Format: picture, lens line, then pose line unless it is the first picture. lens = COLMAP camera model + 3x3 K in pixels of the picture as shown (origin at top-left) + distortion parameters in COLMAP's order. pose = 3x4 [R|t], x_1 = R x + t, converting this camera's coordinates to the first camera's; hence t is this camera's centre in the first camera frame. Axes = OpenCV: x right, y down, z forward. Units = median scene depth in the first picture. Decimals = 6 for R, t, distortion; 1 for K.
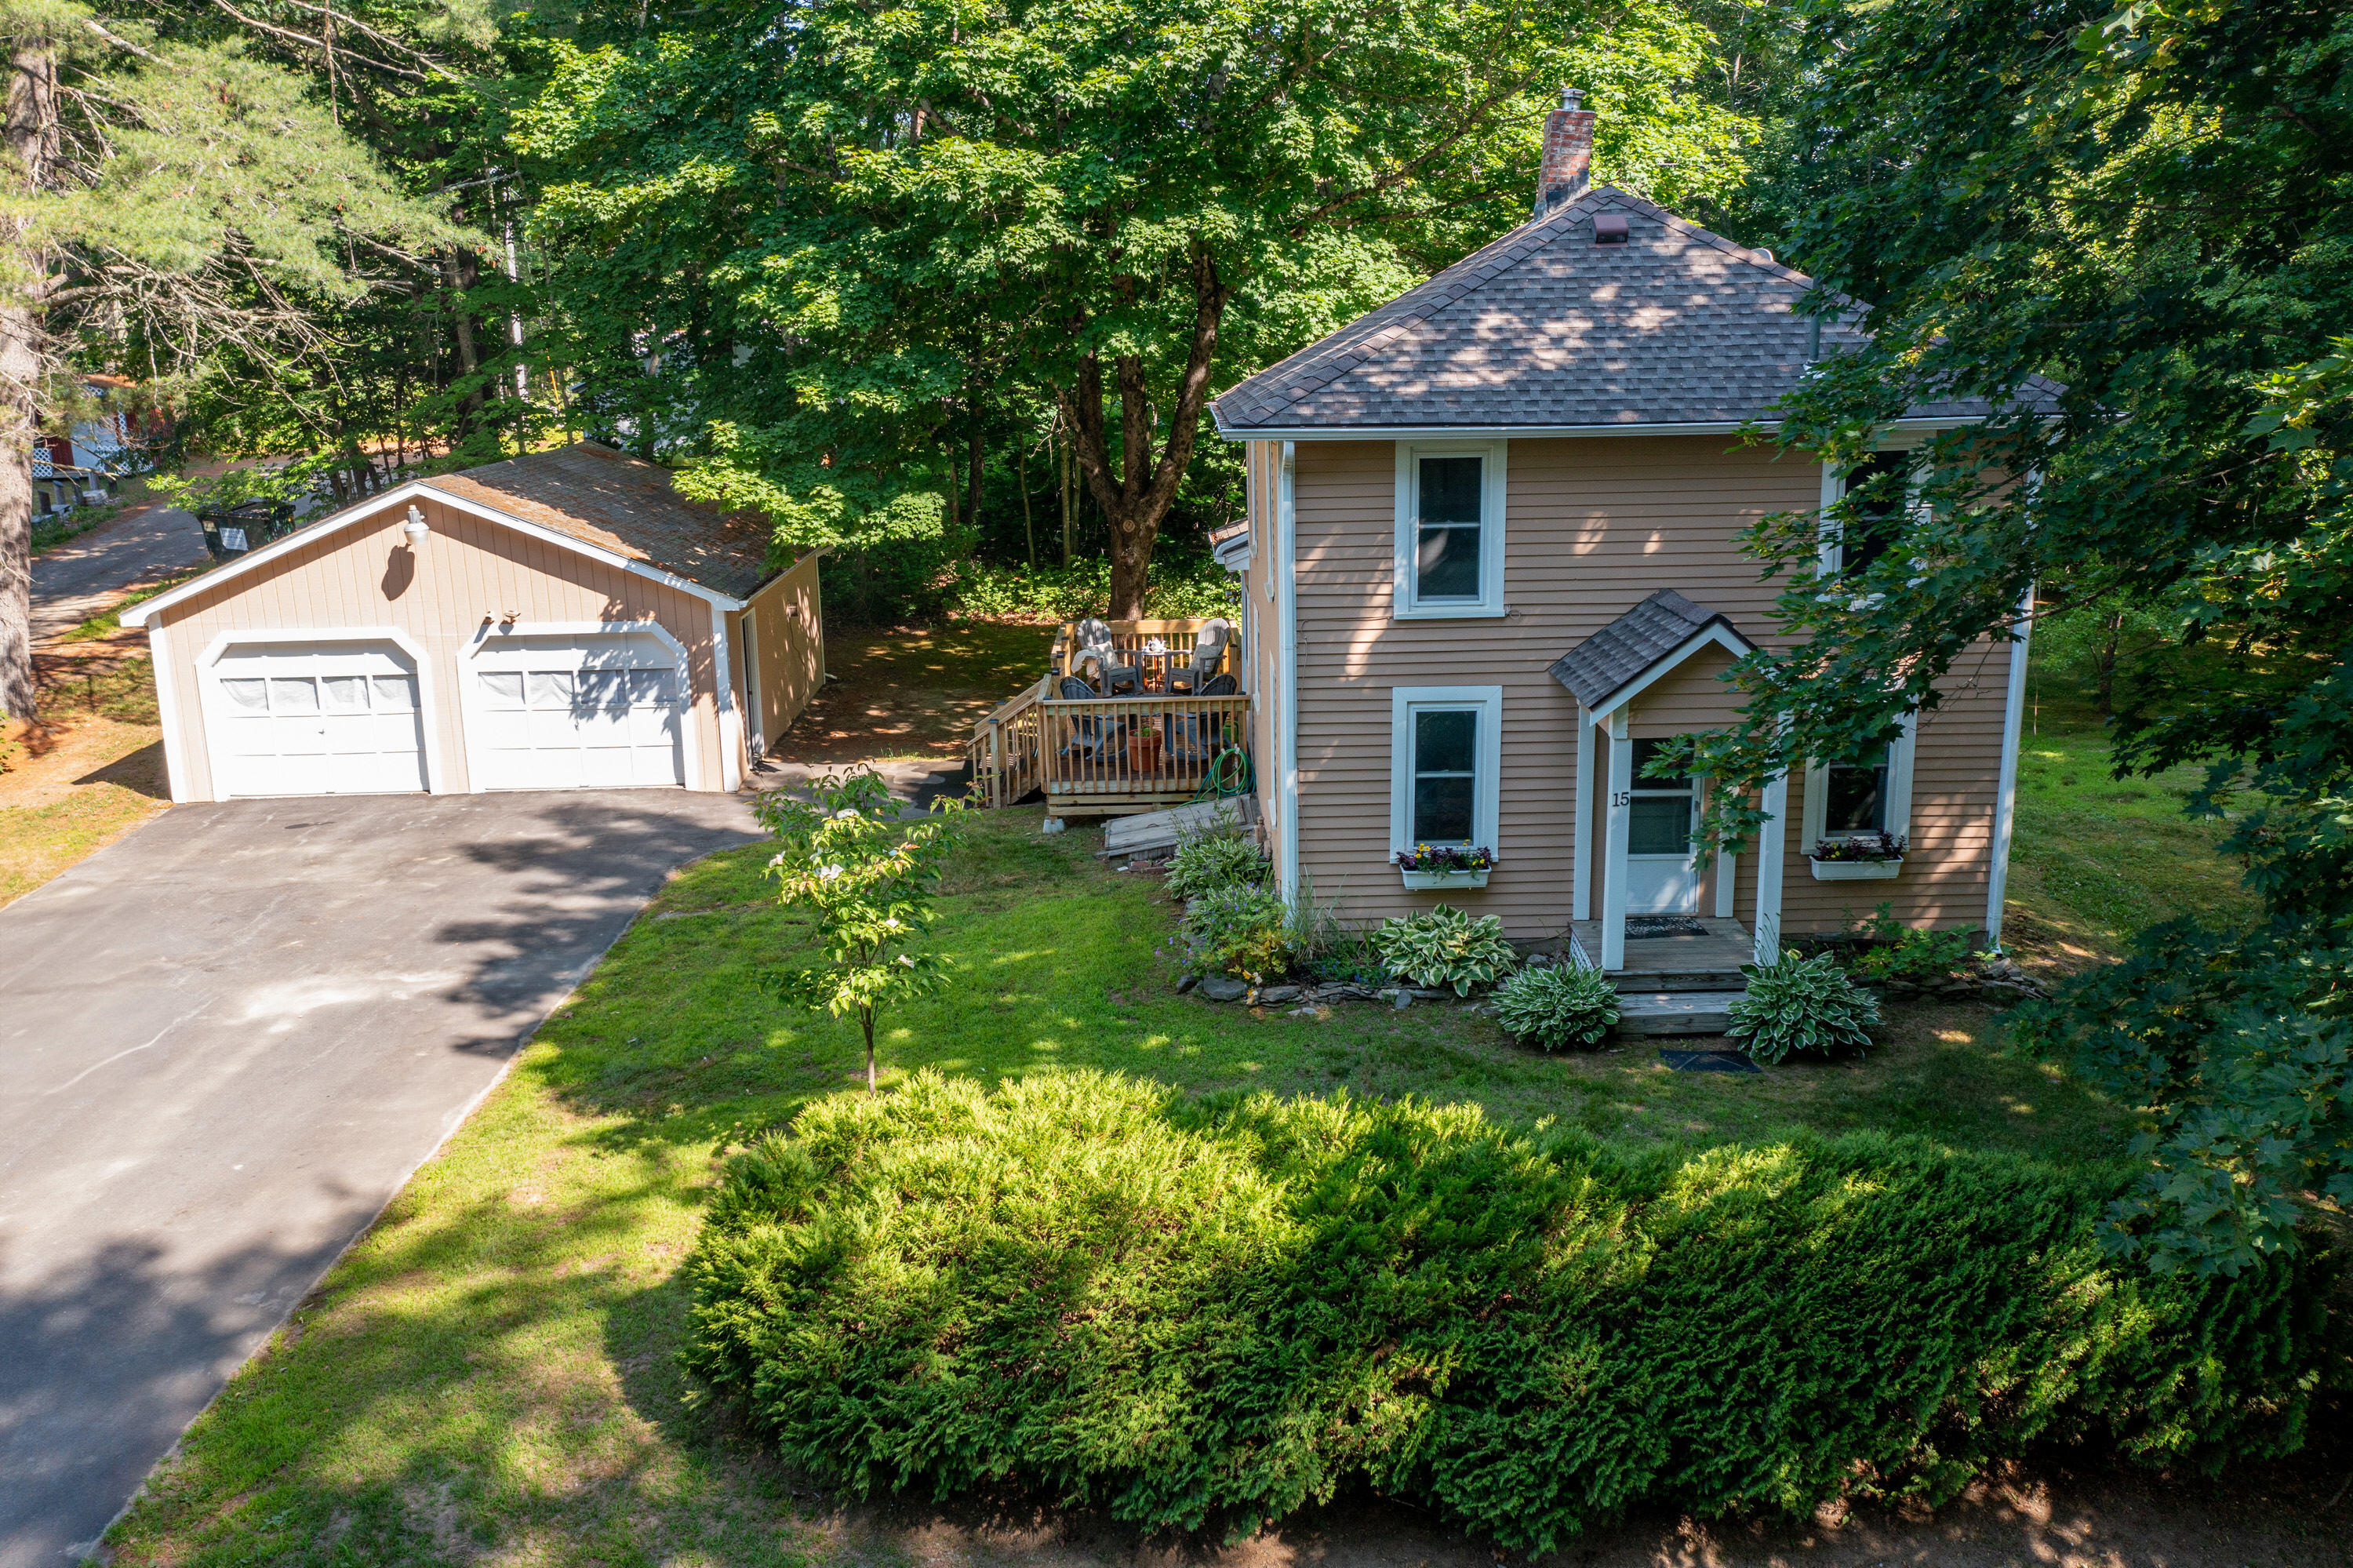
lens RADIAL K [[1838.6, 0, 1191.2], [0, 1838.6, 769.8], [0, 0, 1]] dist [-0.015659, 0.003362]
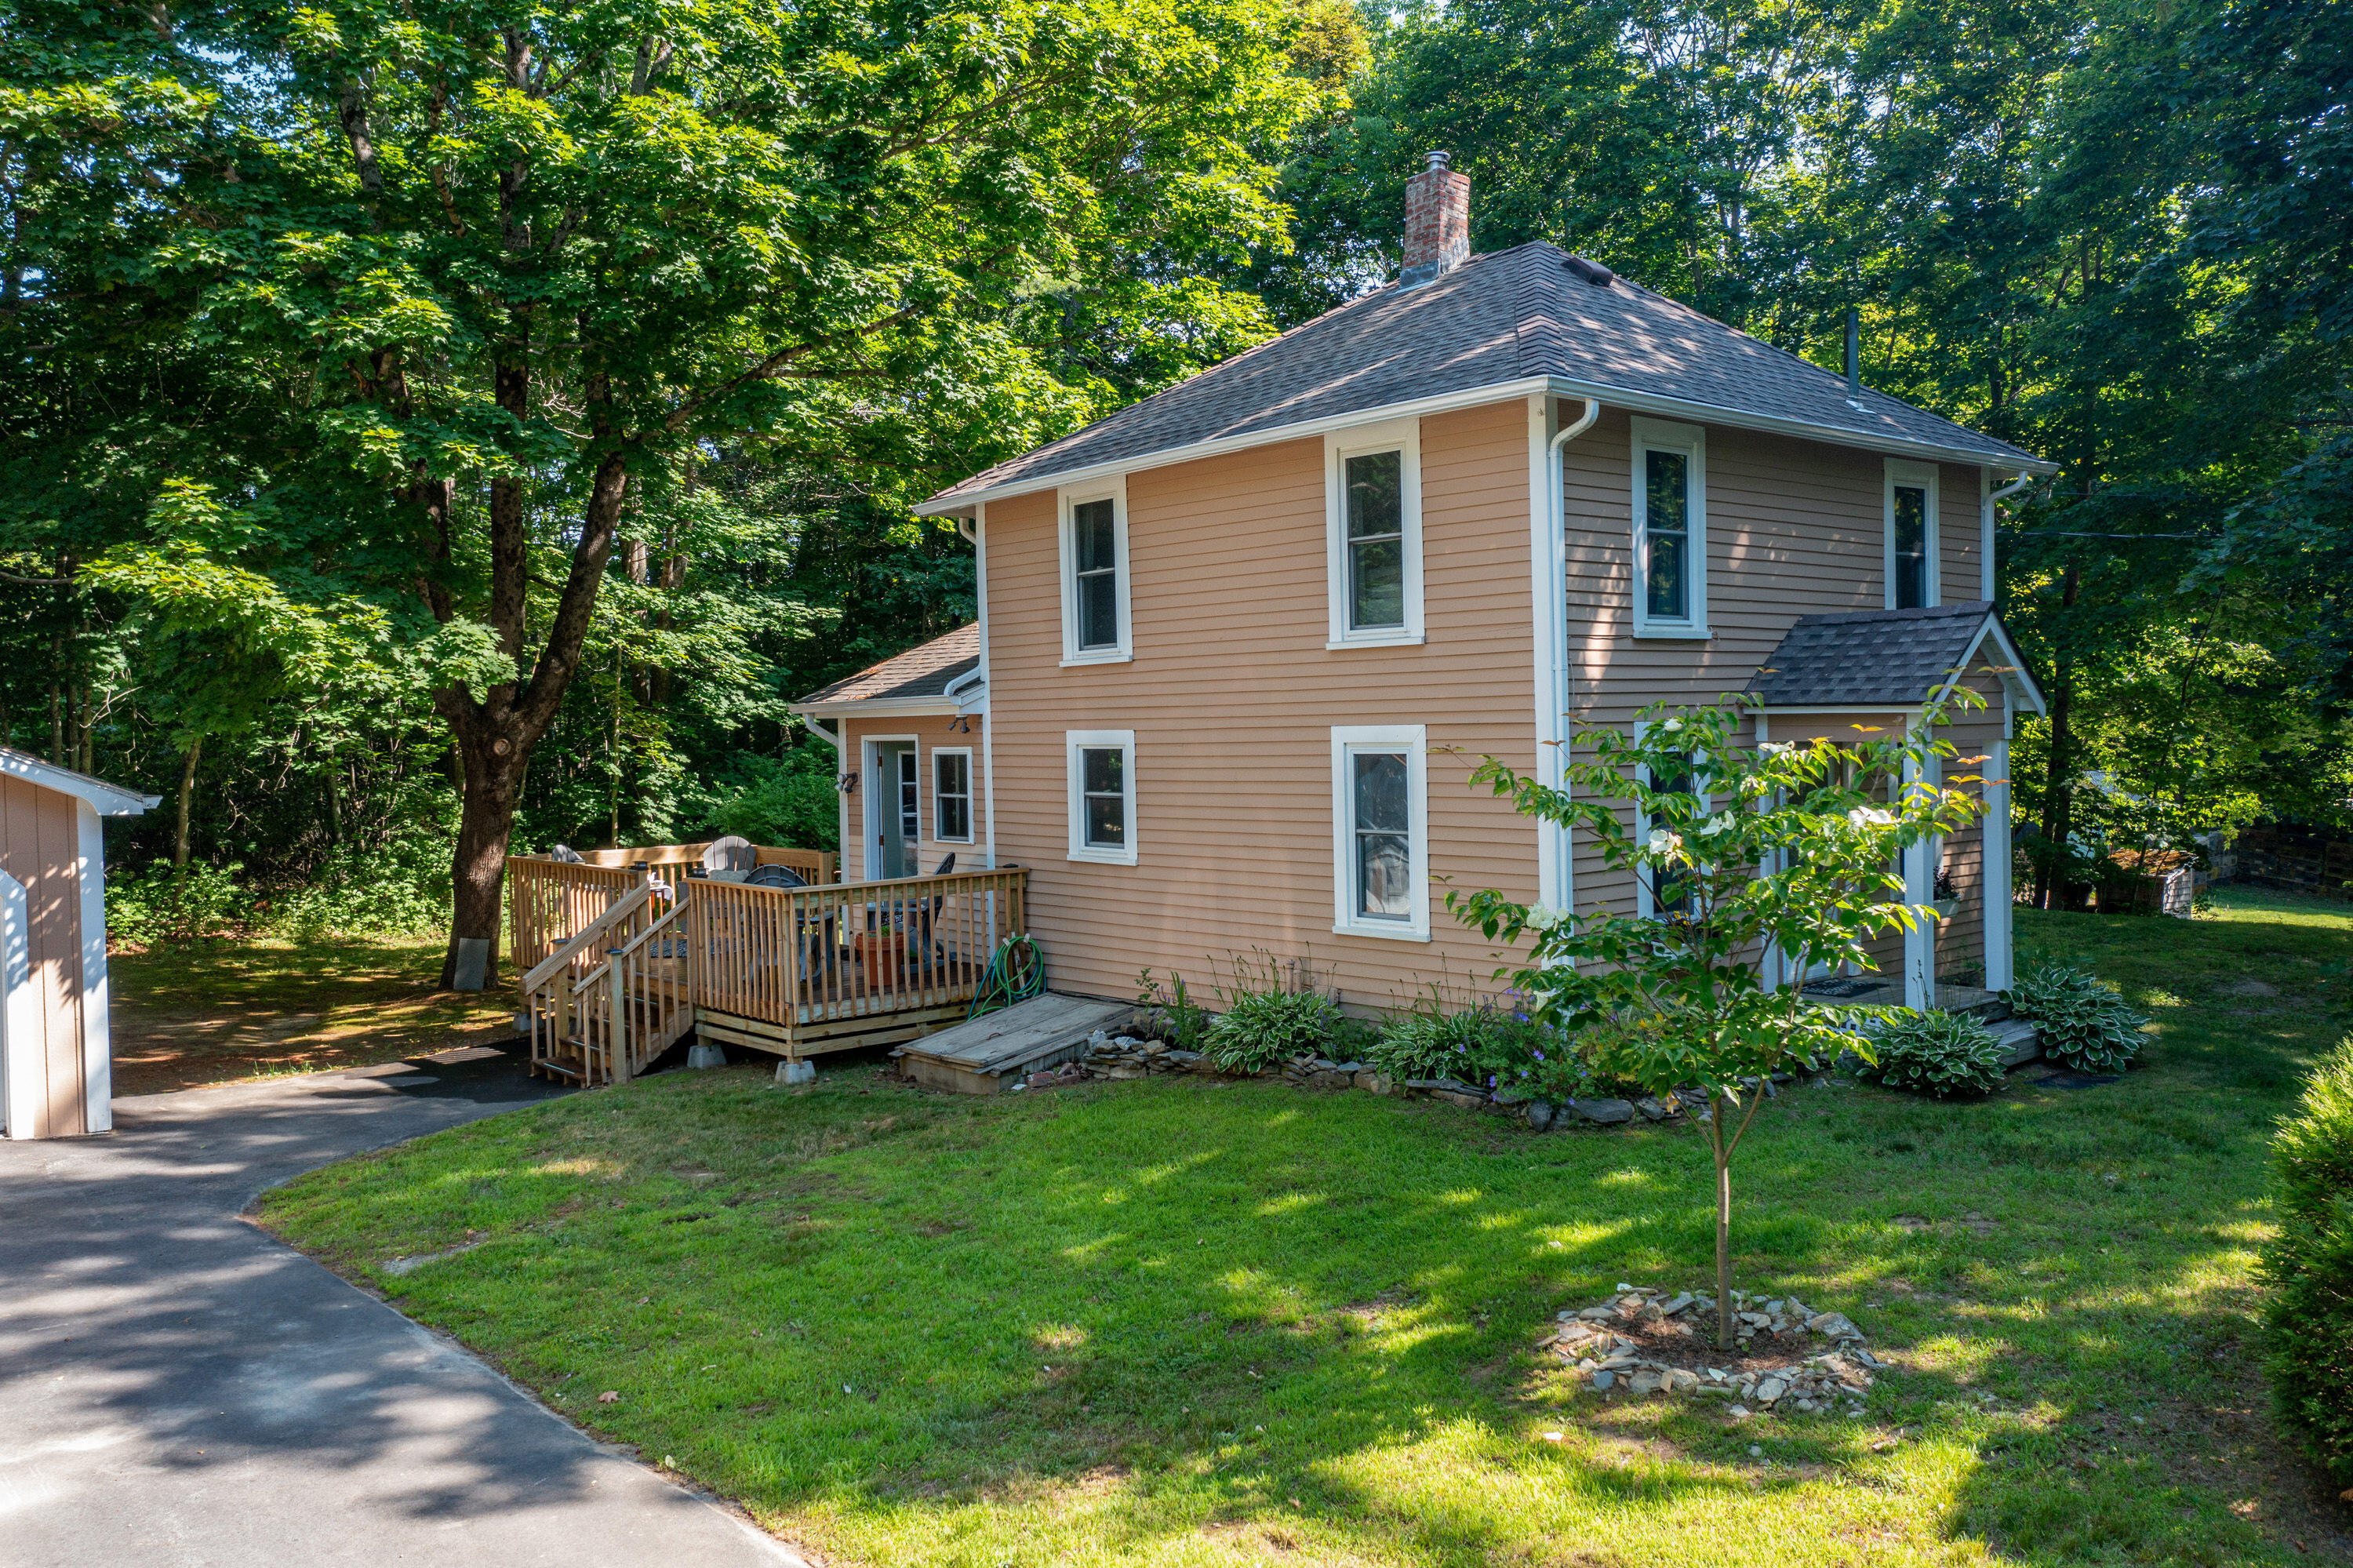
lens RADIAL K [[1838.6, 0, 1167.4], [0, 1838.6, 784.0], [0, 0, 1]] dist [-0.015659, 0.003362]
pose [[0.754441, -0.017099, 0.656145, -0.446984], [0.159821, 0.974359, -0.158372, 0.059914], [-0.636613, 0.224349, 0.737829, 0.404104]]
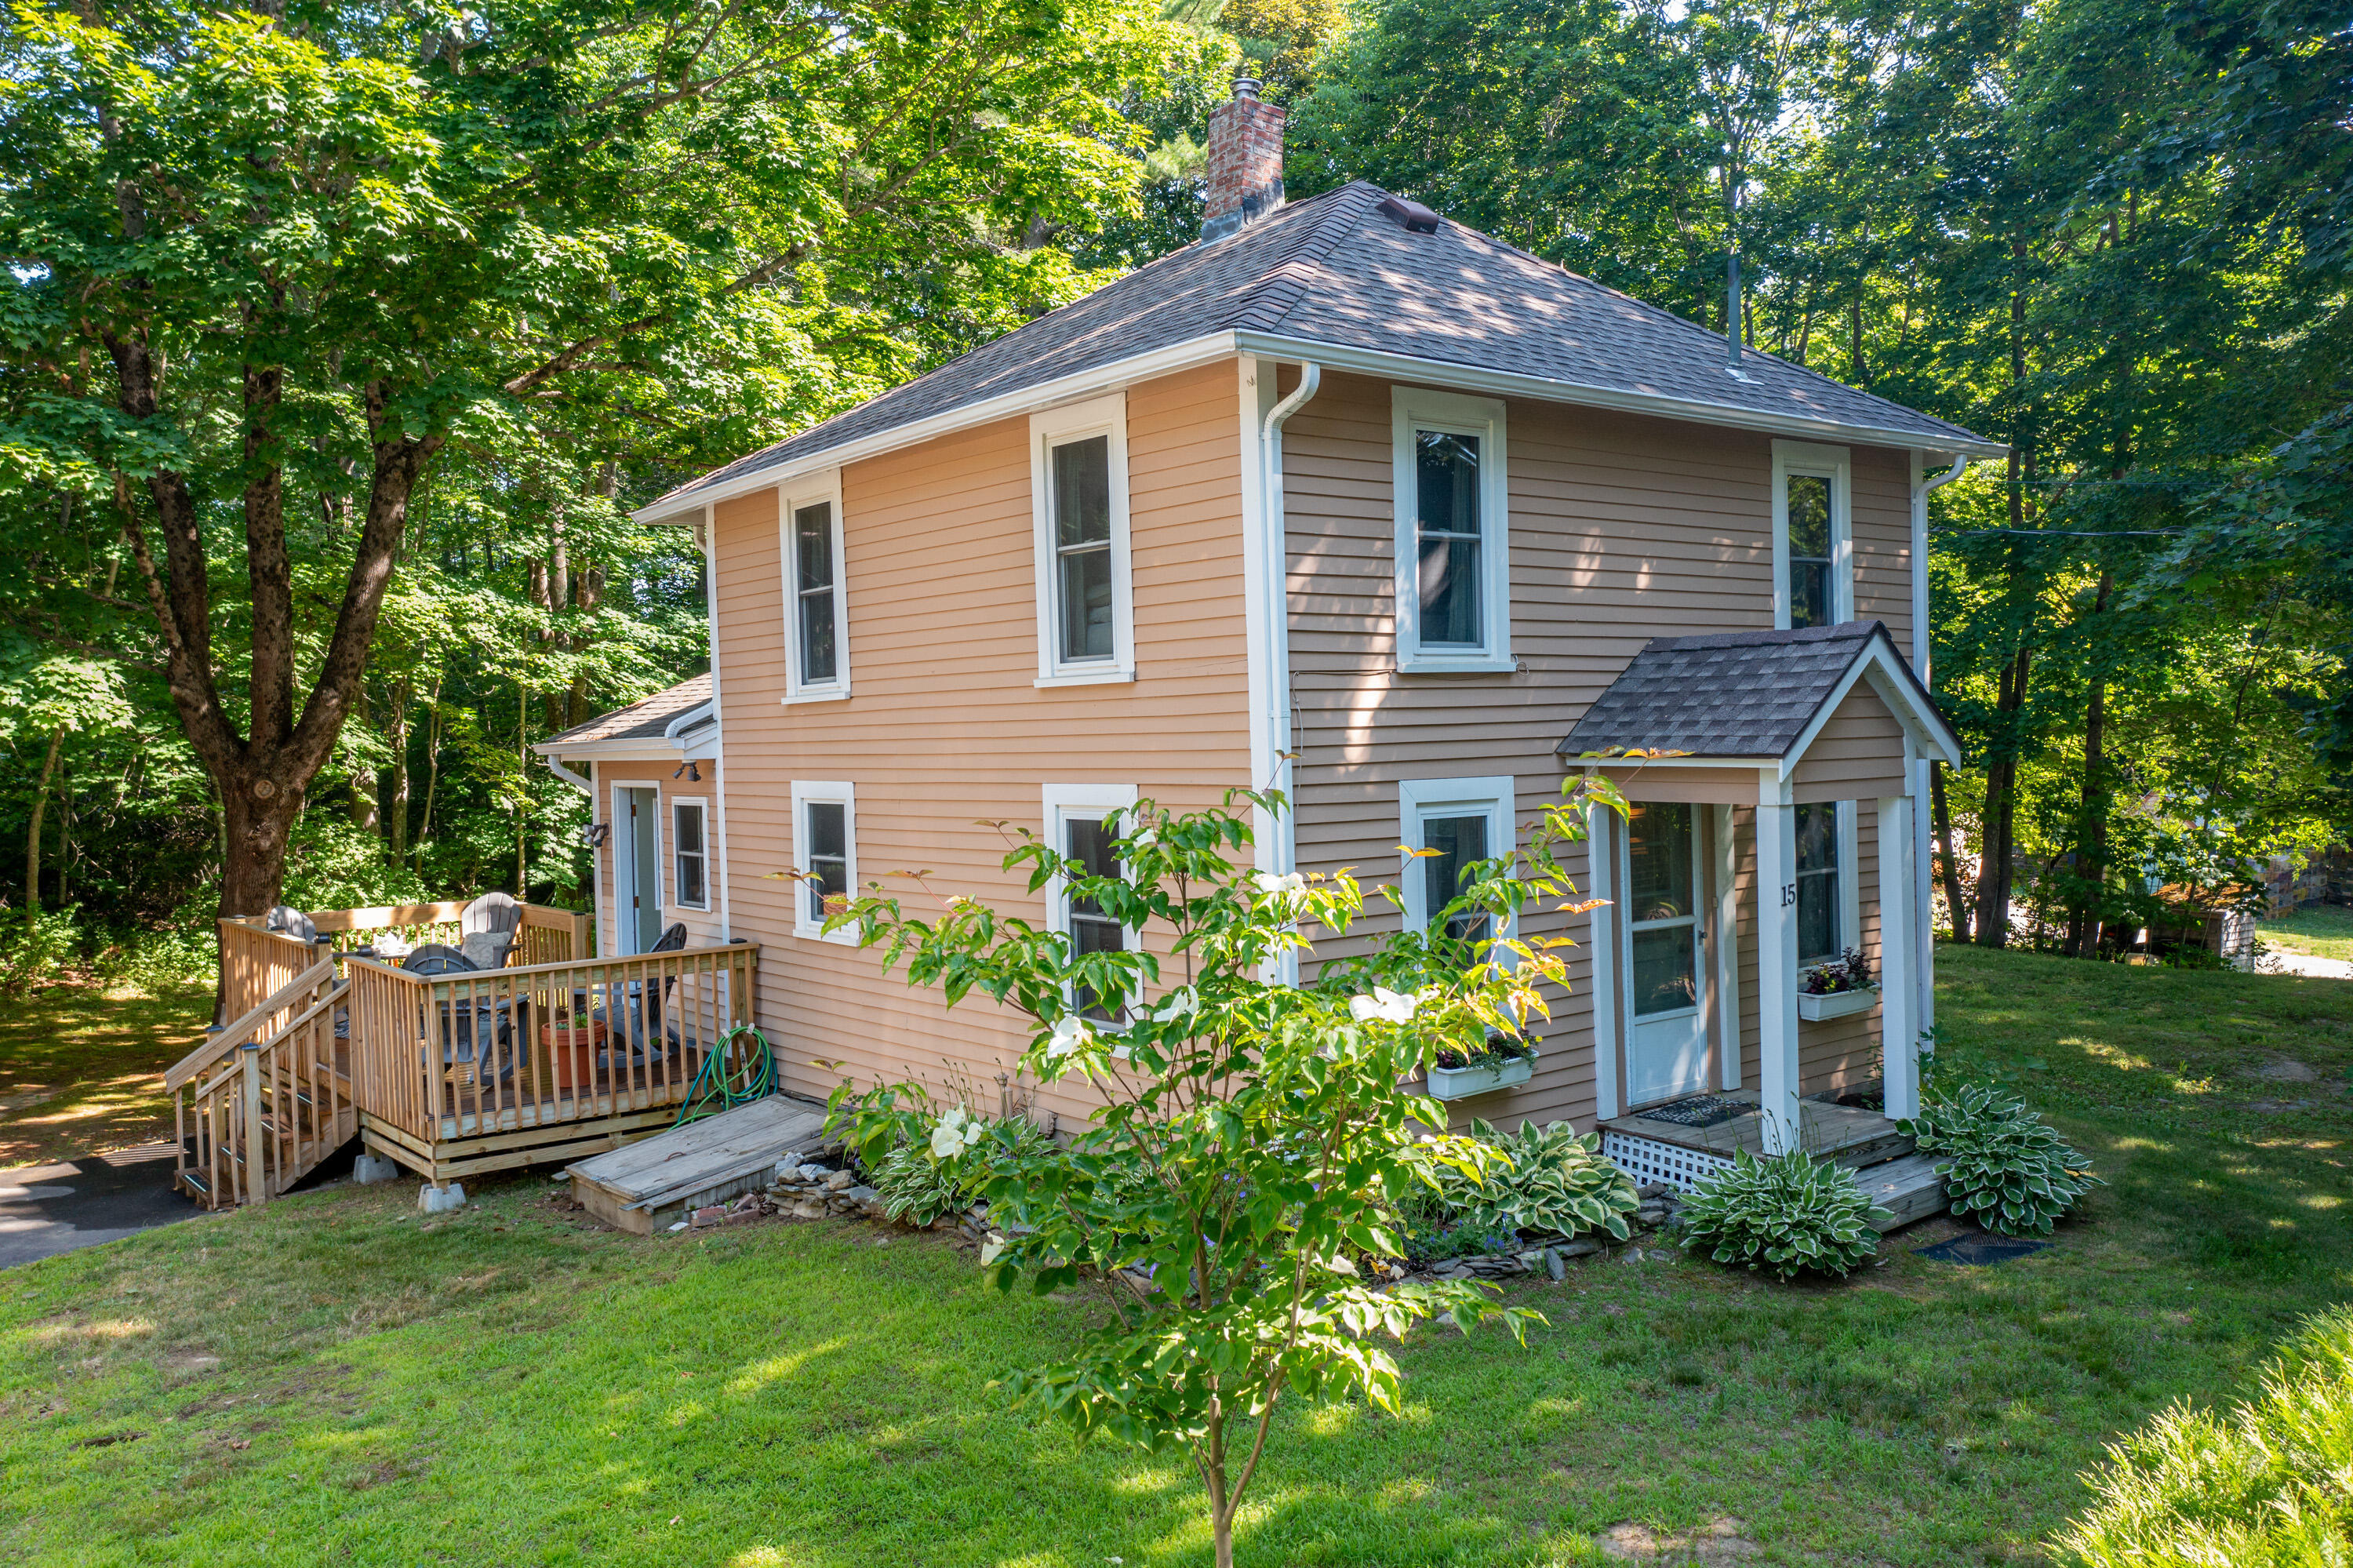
lens RADIAL K [[1838.6, 0, 1159.7], [0, 1838.6, 787.8], [0, 0, 1]] dist [-0.015659, 0.003362]
pose [[0.785868, -0.019410, 0.618090, -0.265671], [0.155929, 0.973431, -0.167686, 0.038912], [-0.598413, 0.228158, 0.768015, 0.425410]]
